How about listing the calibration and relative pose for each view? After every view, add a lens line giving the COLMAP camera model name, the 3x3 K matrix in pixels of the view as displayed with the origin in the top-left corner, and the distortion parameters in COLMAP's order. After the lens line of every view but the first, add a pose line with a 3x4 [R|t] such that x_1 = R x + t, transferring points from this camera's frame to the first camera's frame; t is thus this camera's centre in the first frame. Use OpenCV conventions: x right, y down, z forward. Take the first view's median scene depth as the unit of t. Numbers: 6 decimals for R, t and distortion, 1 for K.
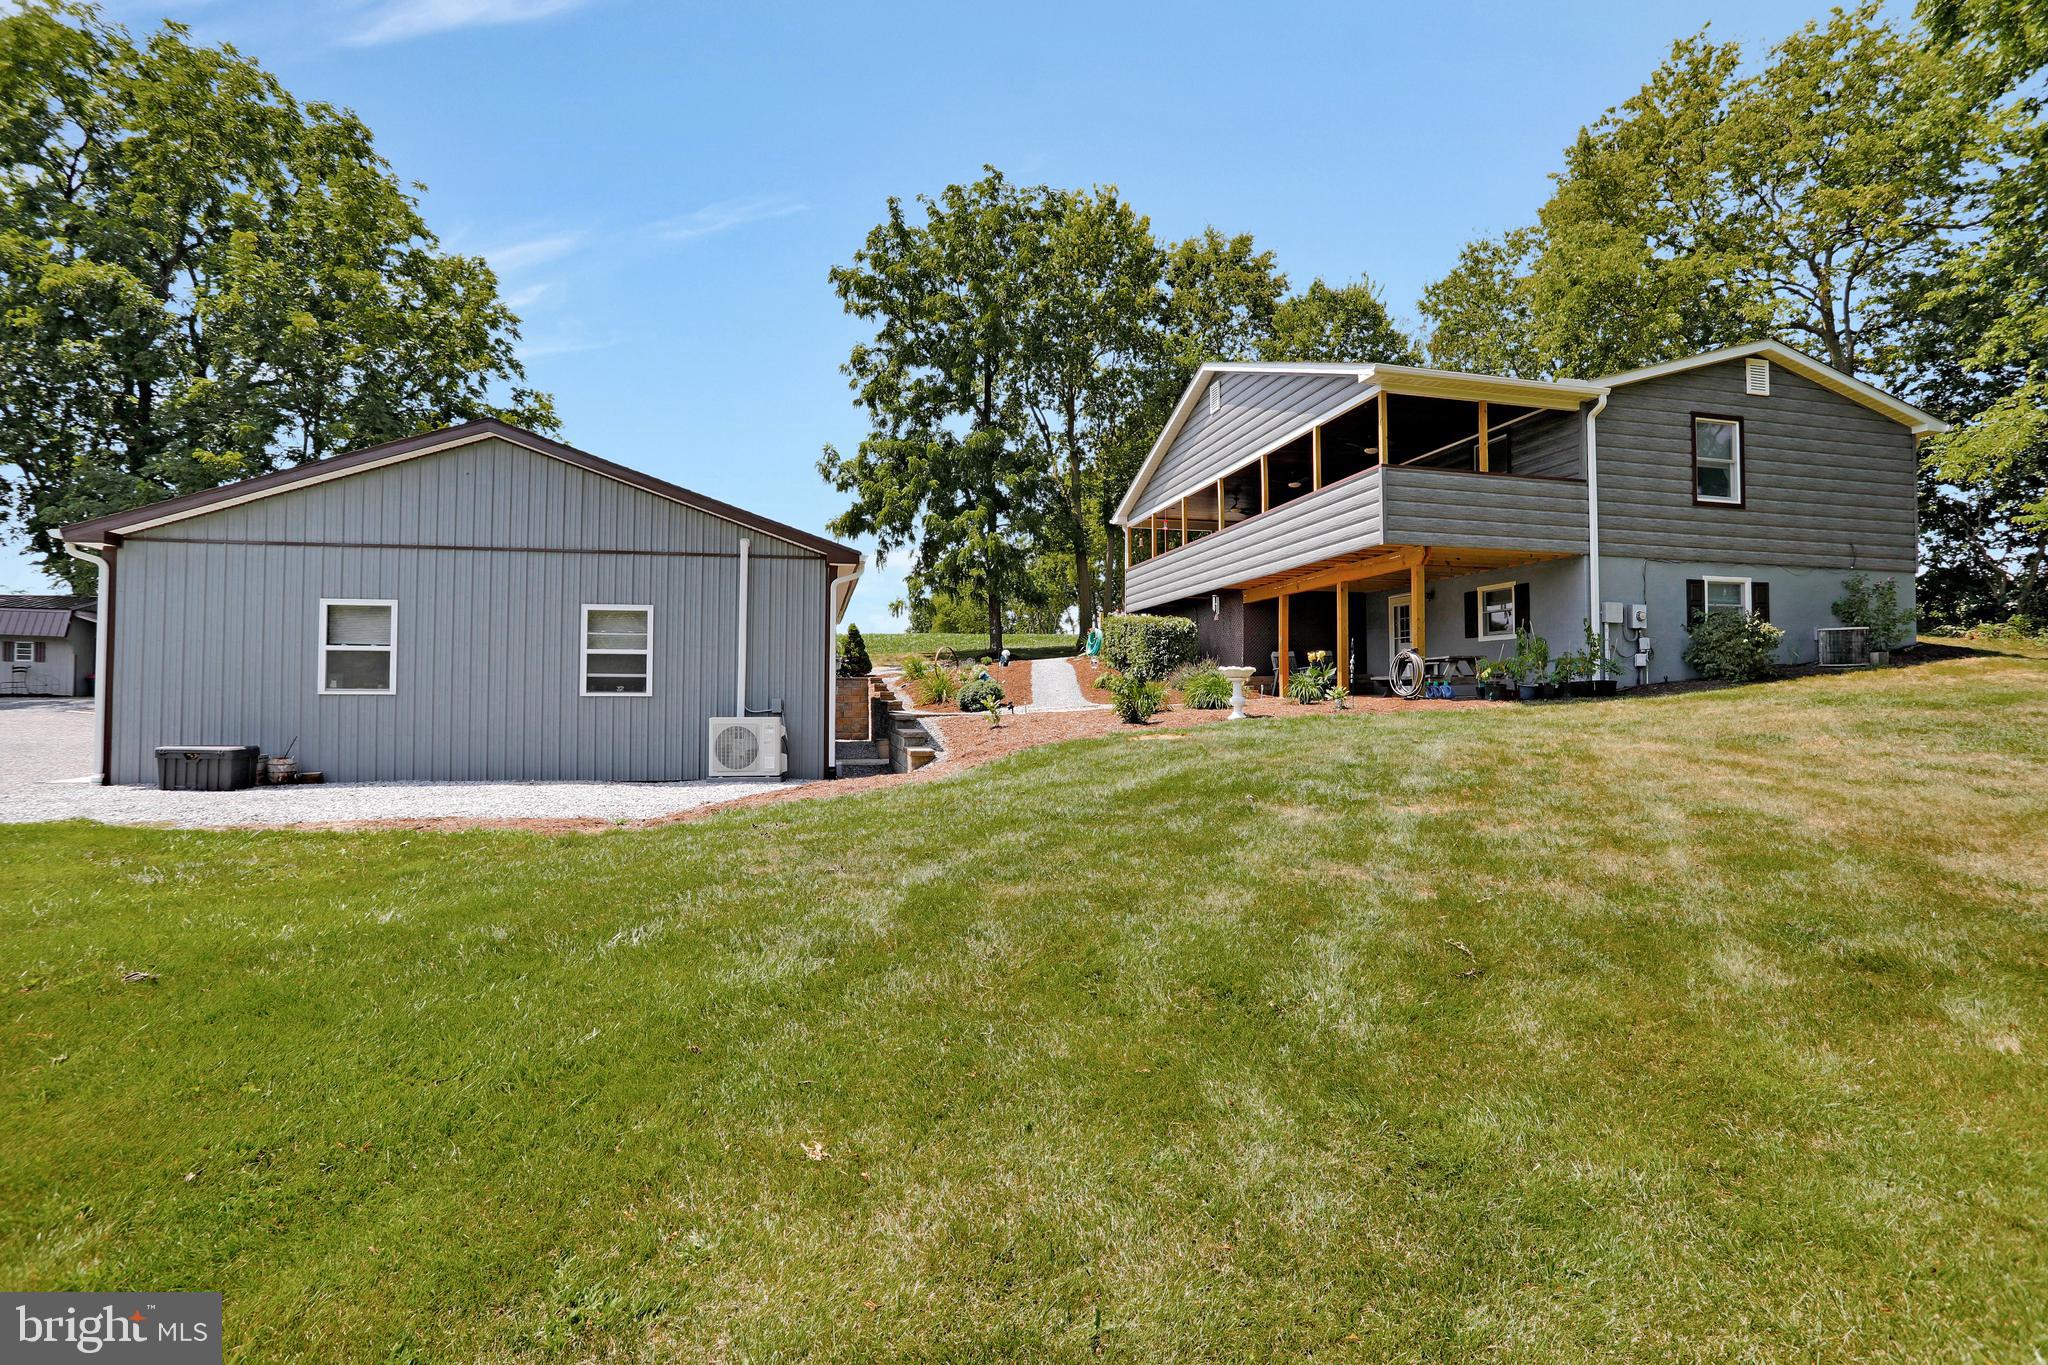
lens RADIAL K [[995.1, 0, 1027.1], [0, 995.1, 696.1], [0, 0, 1]] dist [-0.039058, 0.020744]
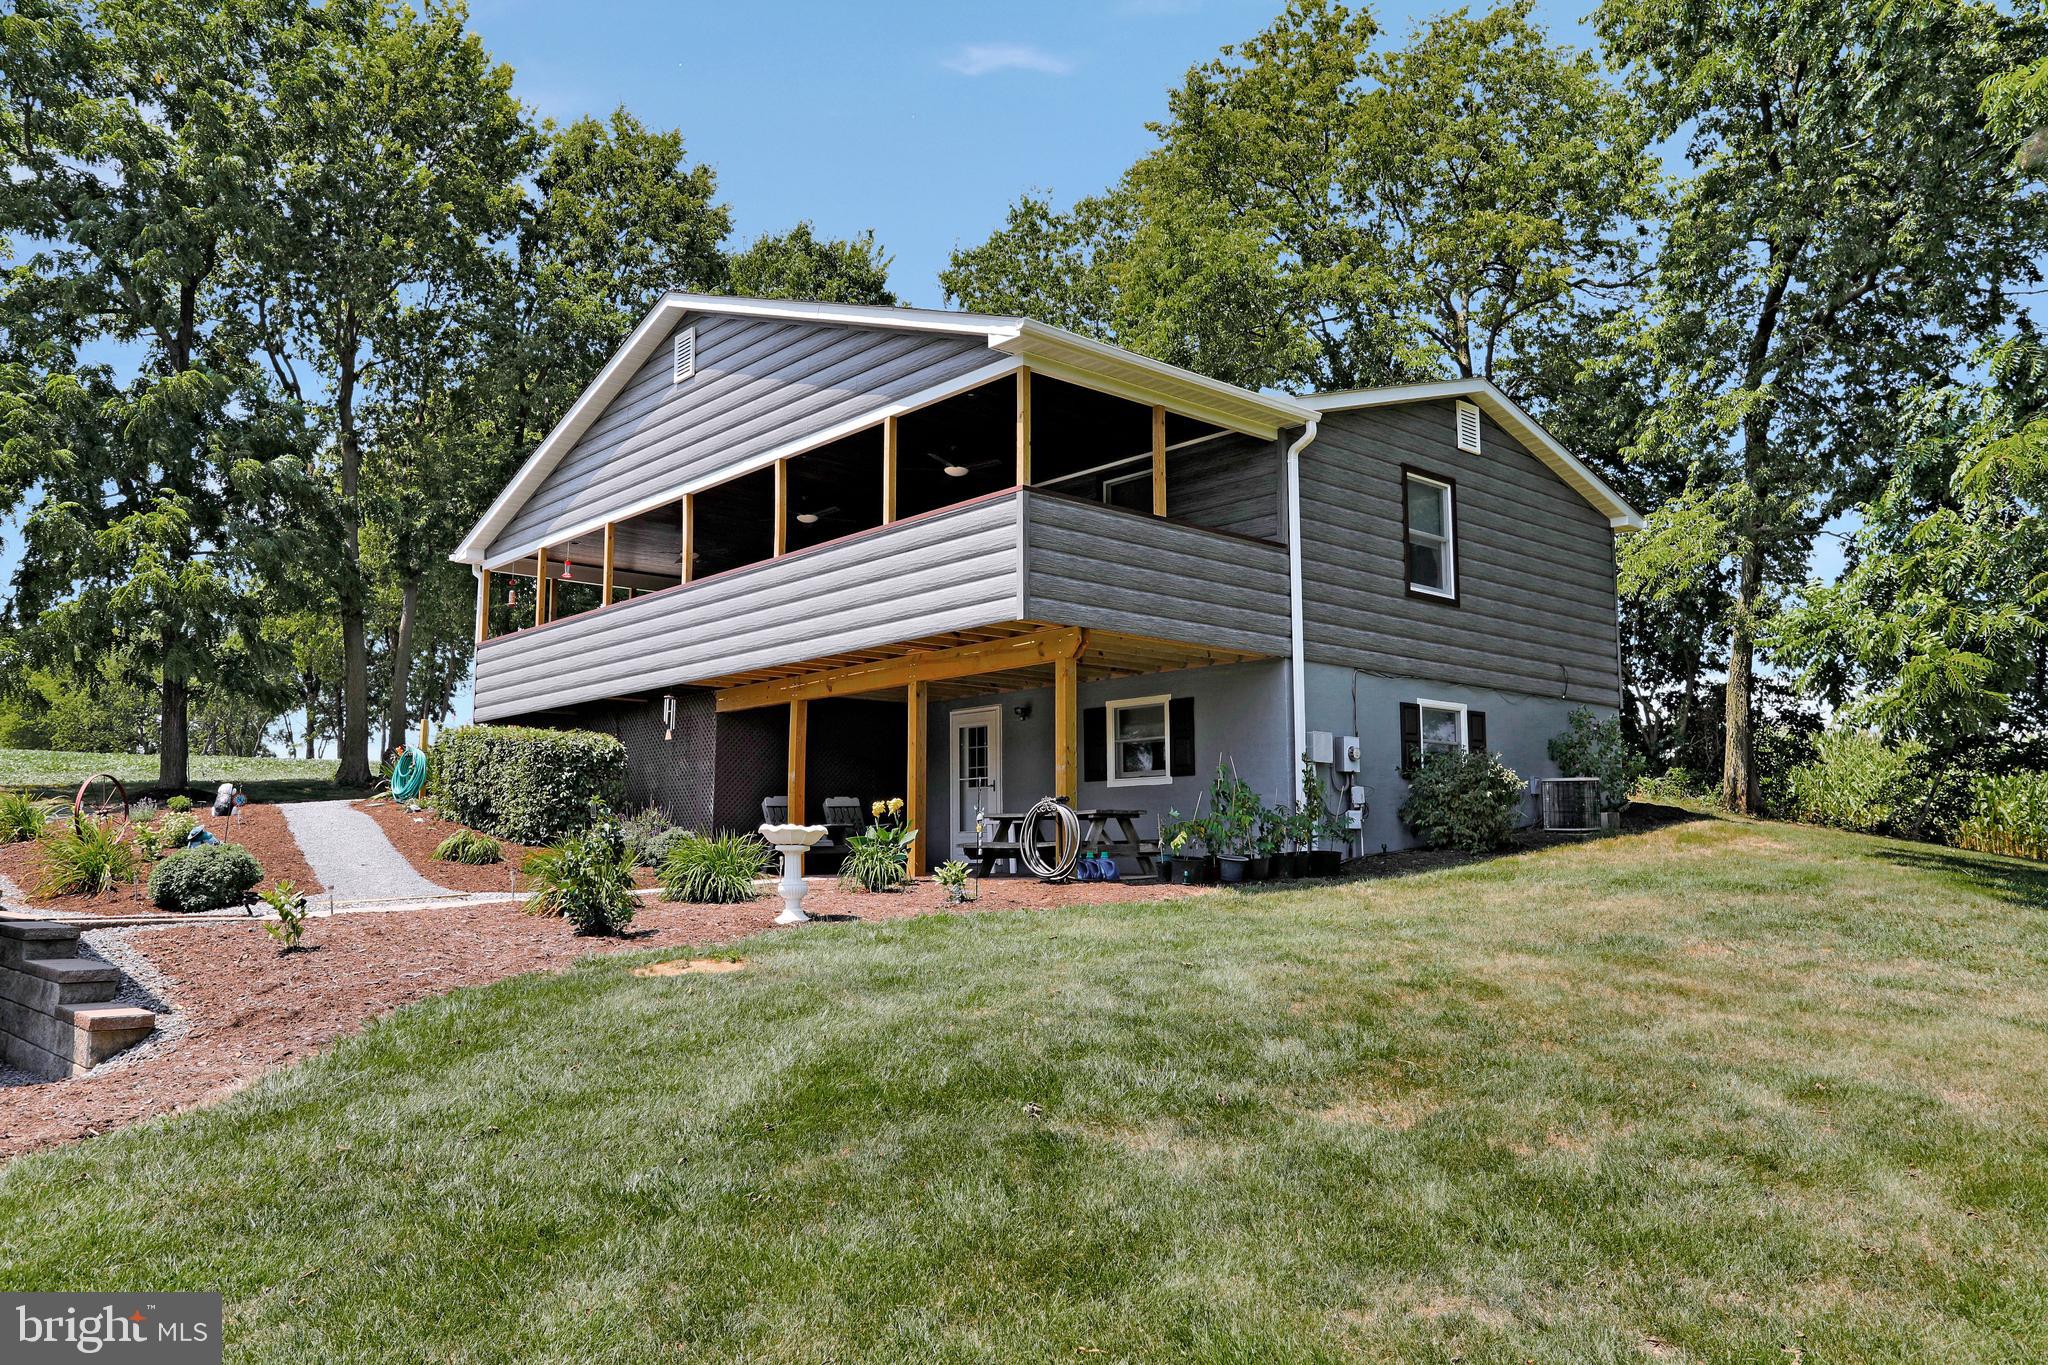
lens RADIAL K [[1551.3, 0, 1026.4], [0, 1551.3, 680.5], [0, 0, 1]] dist [-0.010005, 0.033755]
pose [[0.881246, 0.054419, 0.469515, -0.056883], [0.001880, 0.992939, -0.118614, -0.005470], [-0.472654, 0.105411, 0.874921, 0.152318]]
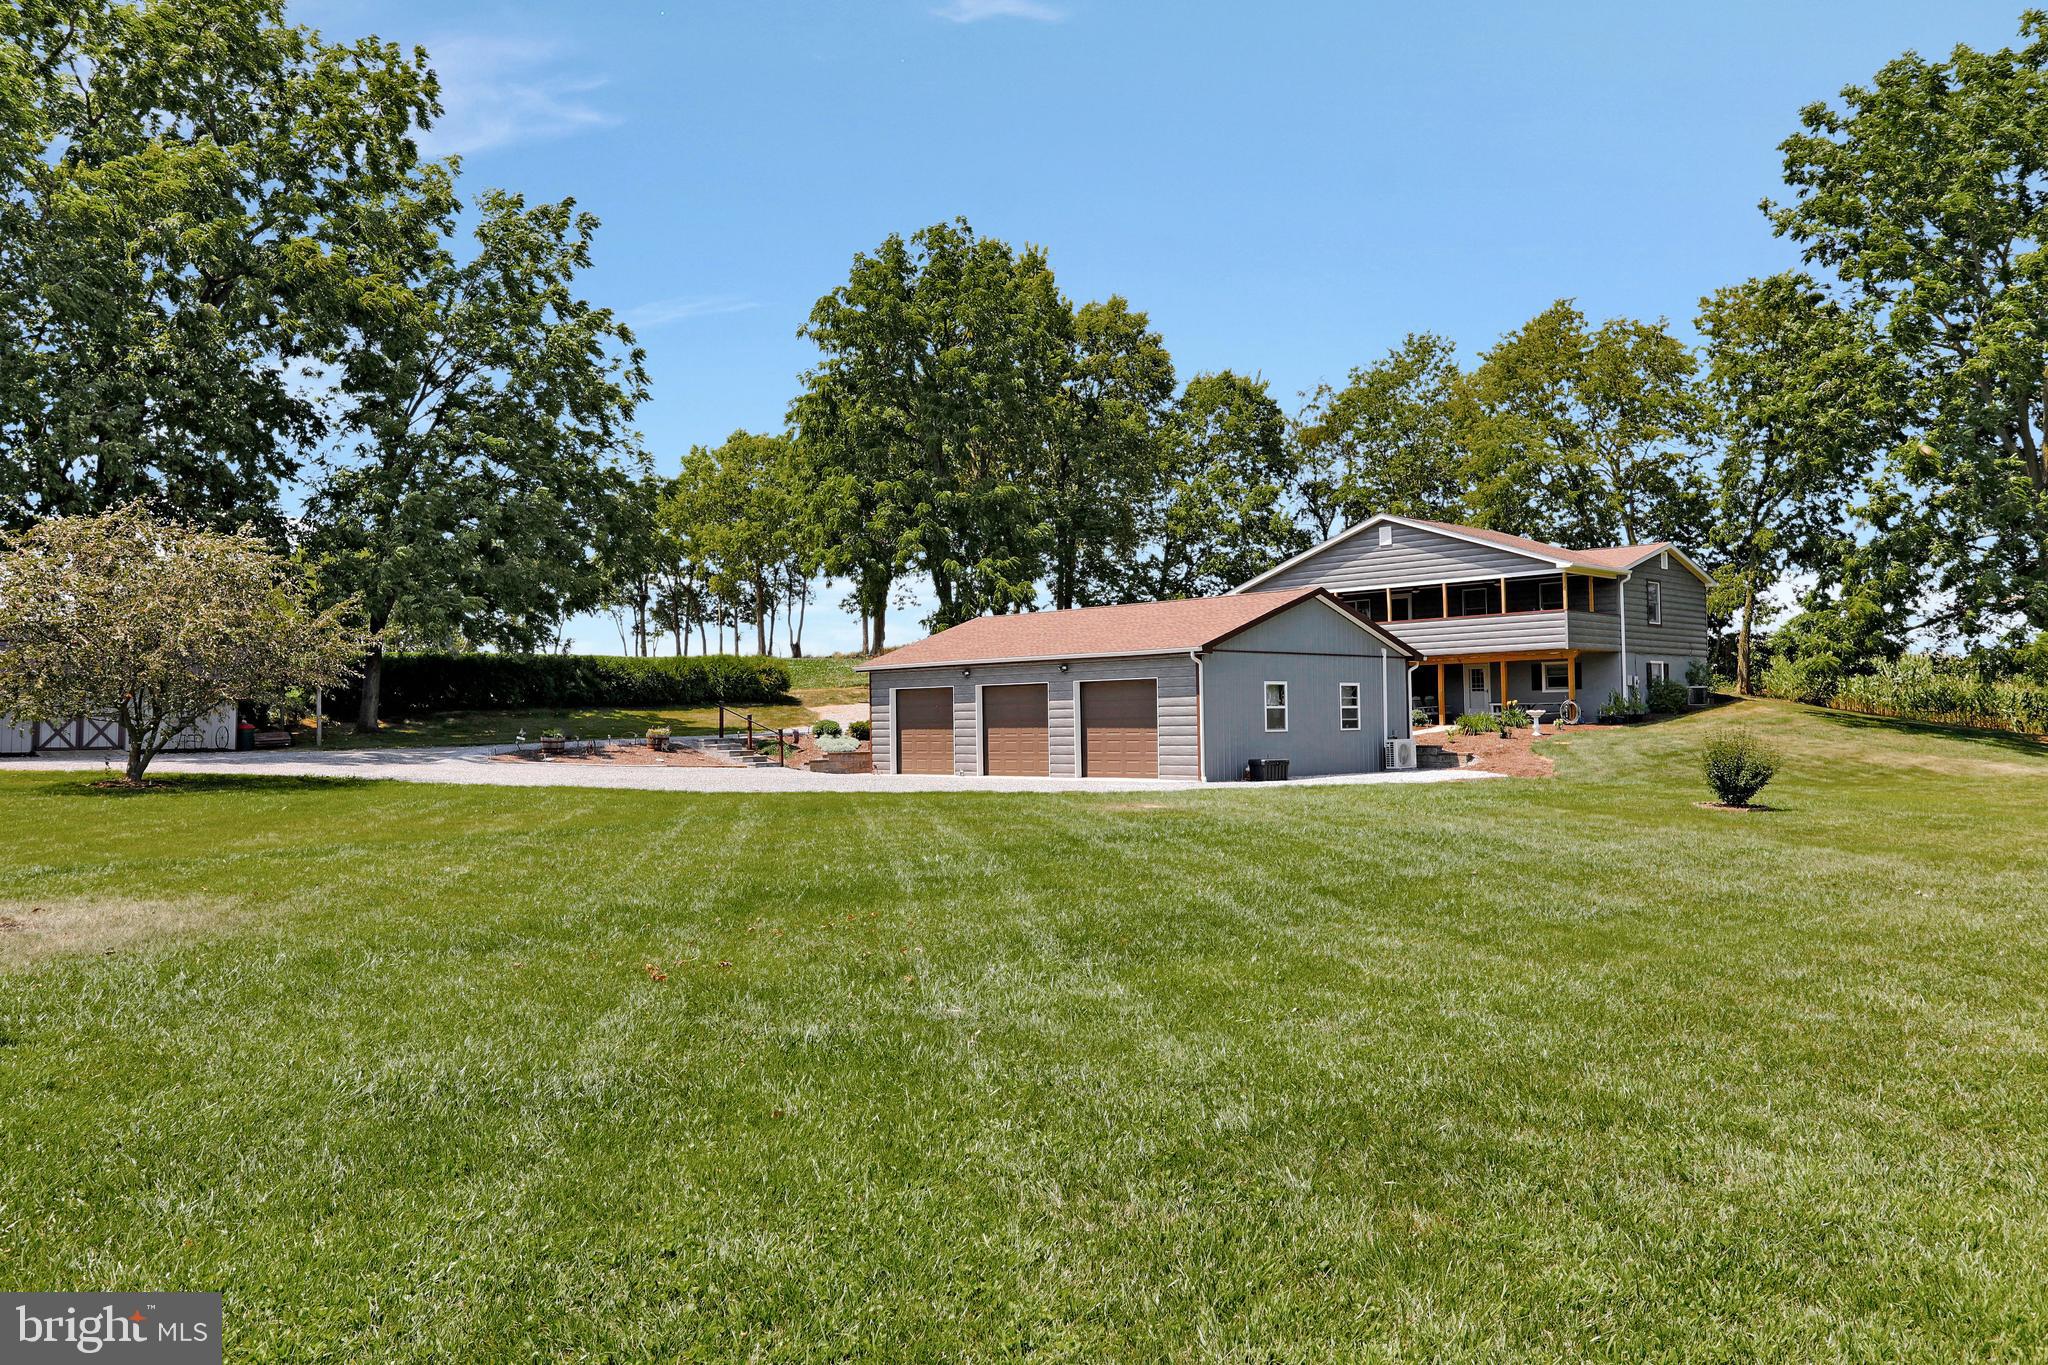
lens RADIAL K [[1551.3, 0, 1021.8], [0, 1551.3, 678.2], [0, 0, 1]] dist [-0.010005, 0.033755]
pose [[0.851312, -0.001115, 0.524658, -1.769499], [0.017562, 0.999498, -0.026373, -0.023355], [-0.524365, 0.031666, 0.850905, -0.866099]]
